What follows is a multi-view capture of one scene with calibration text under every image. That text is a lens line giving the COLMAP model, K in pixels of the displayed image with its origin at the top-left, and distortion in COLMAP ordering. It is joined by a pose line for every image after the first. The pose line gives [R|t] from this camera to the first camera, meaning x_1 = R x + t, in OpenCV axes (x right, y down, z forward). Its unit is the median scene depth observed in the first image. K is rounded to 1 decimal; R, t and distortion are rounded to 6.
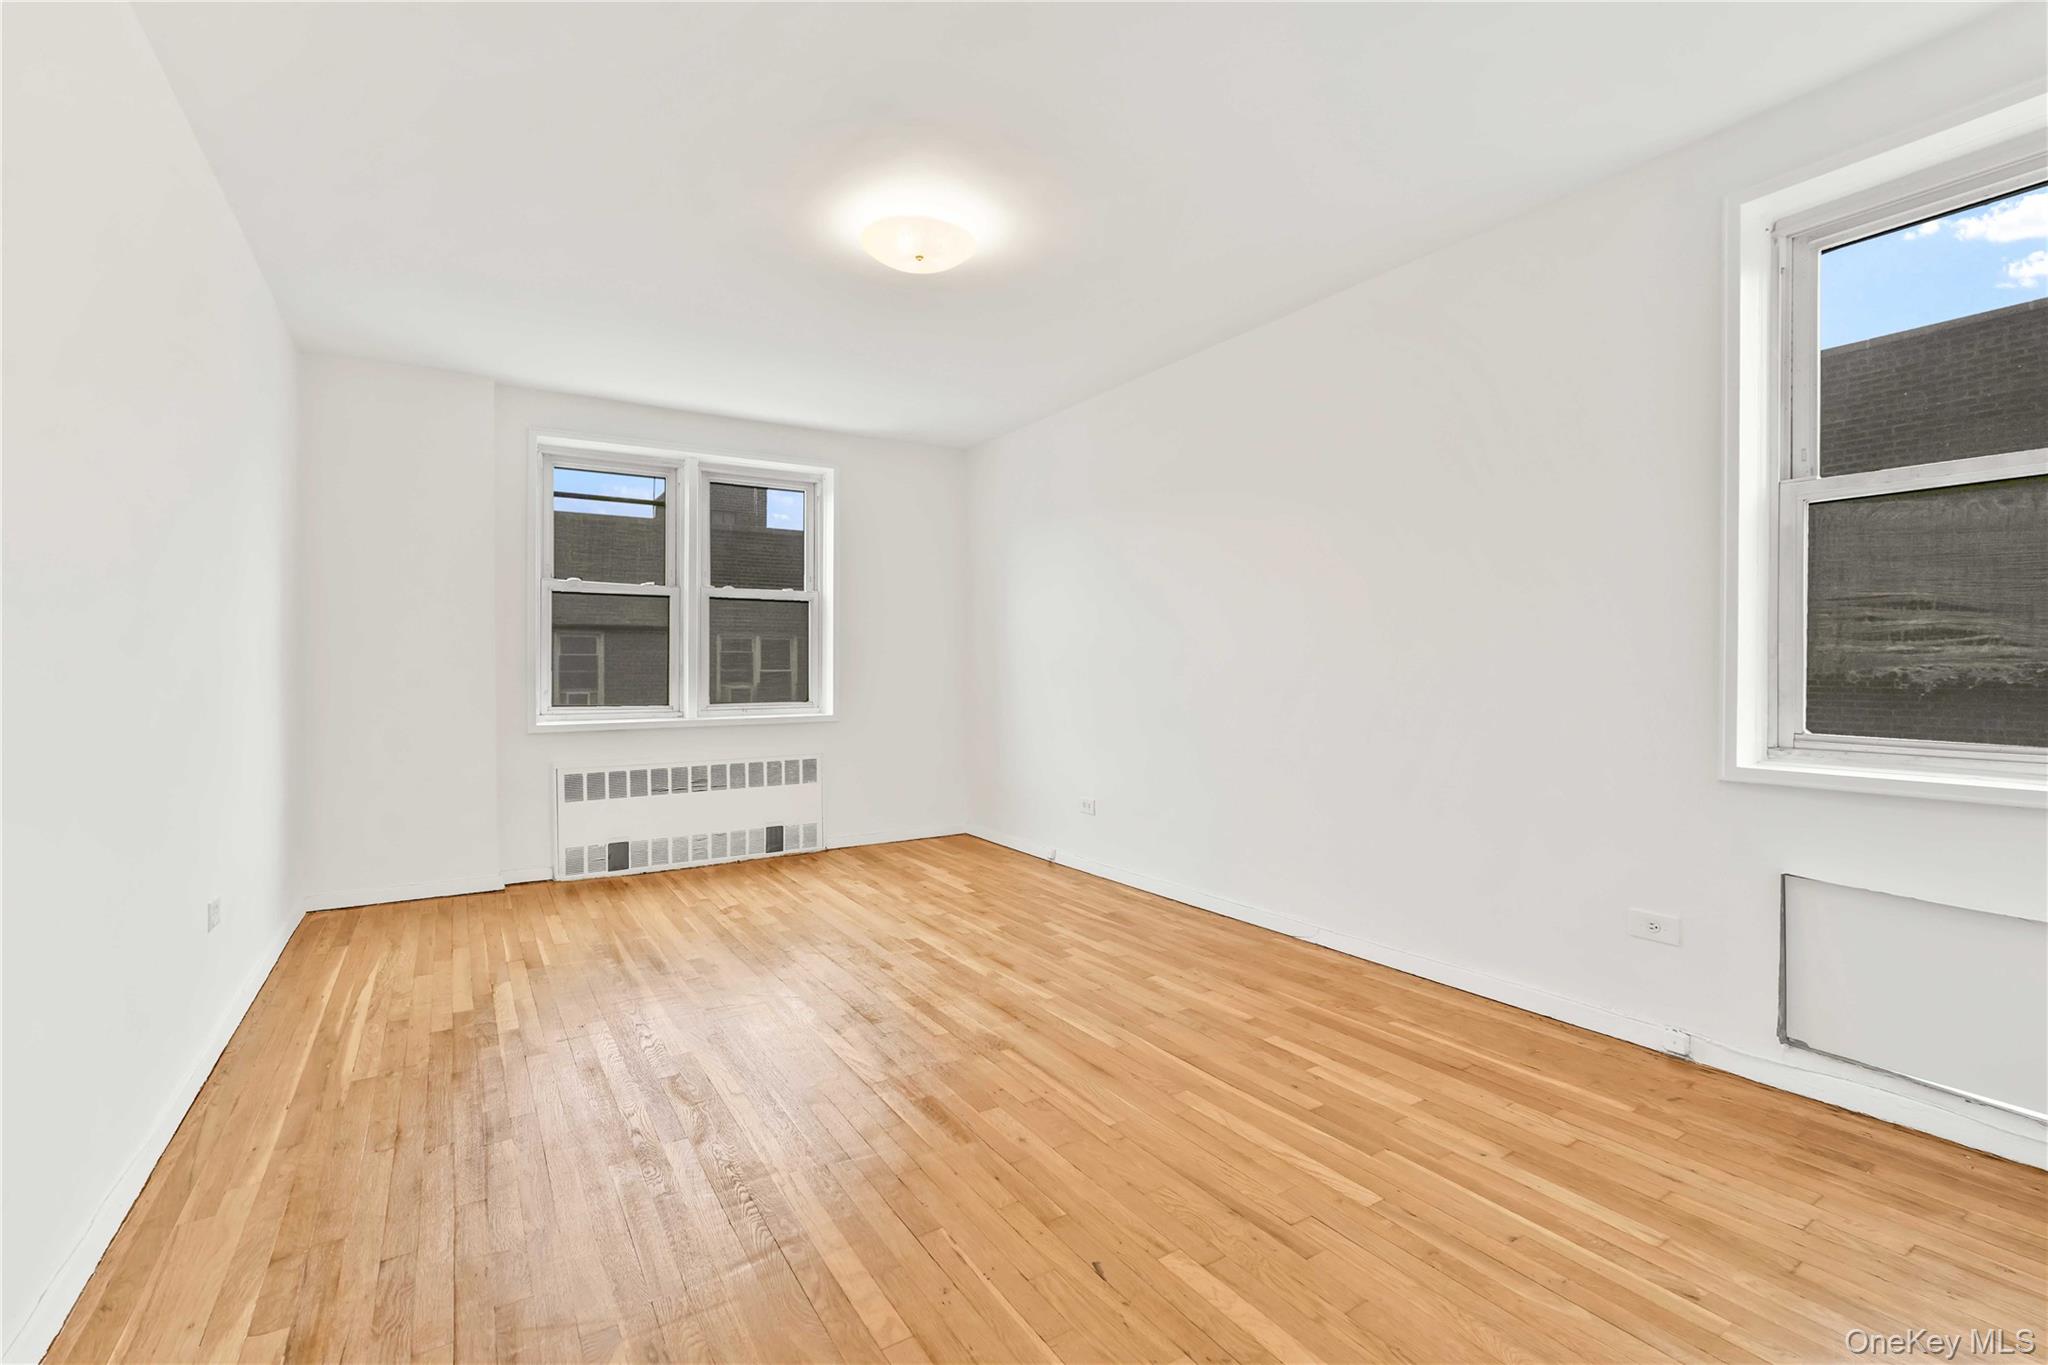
lens RADIAL K [[913.5, 0, 1022.8], [0, 913.5, 652.4], [0, 0, 1]] dist [-0.019211, 0.010197]
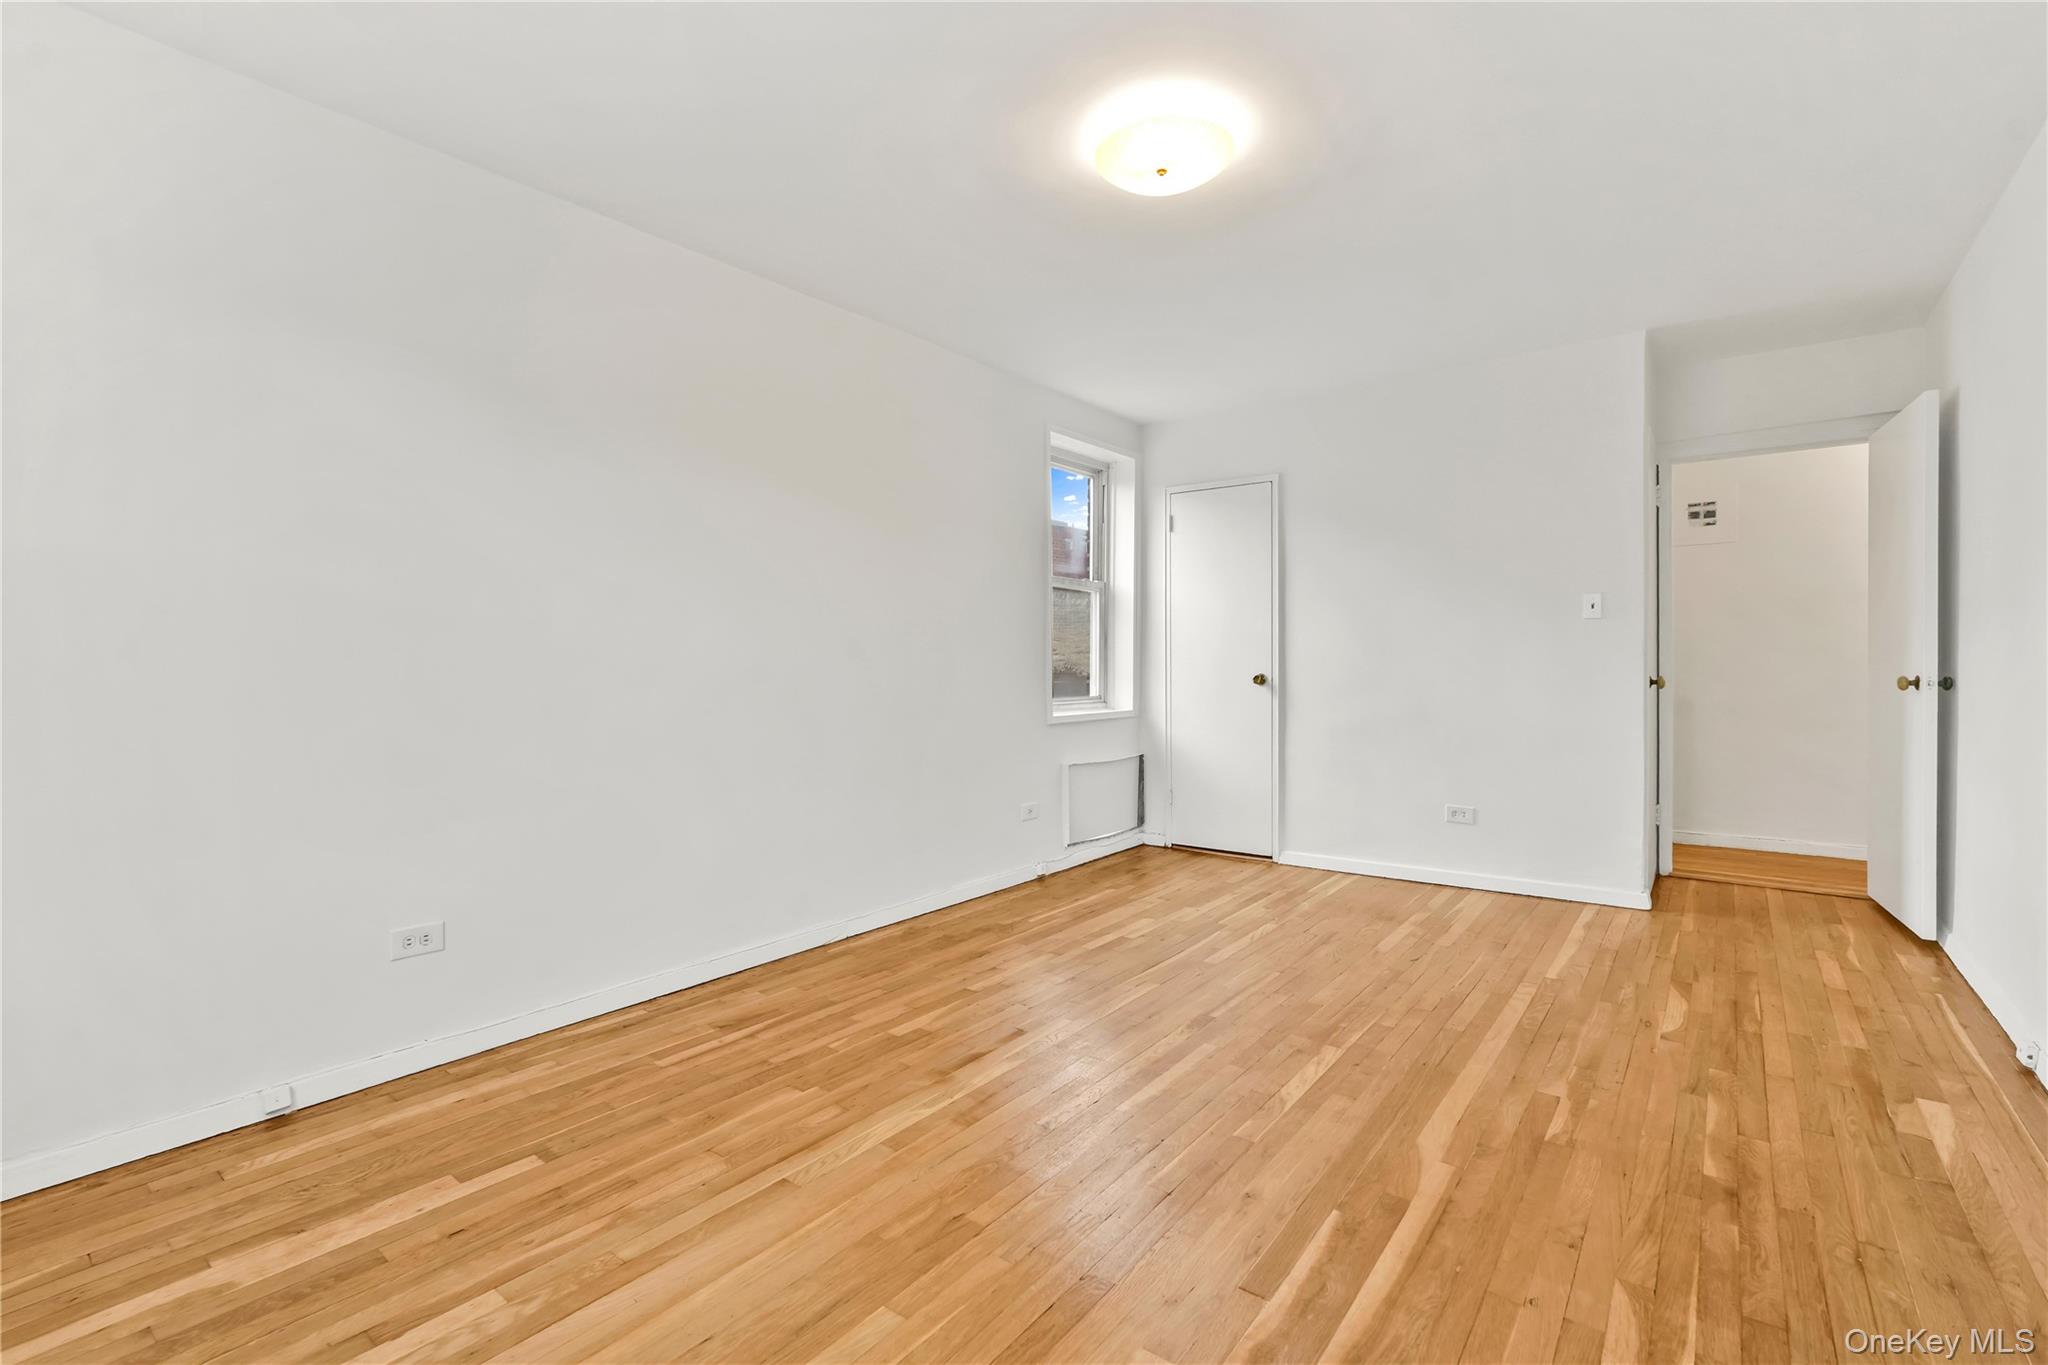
lens RADIAL K [[913.5, 0, 1022.8], [0, 913.5, 652.4], [0, 0, 1]] dist [-0.019211, 0.010197]
pose [[-0.336610, 0.020213, 0.941427, -0.751061], [-0.005824, 0.999706, -0.023546, 0.024749], [-0.941626, -0.013409, -0.336393, 1.224995]]
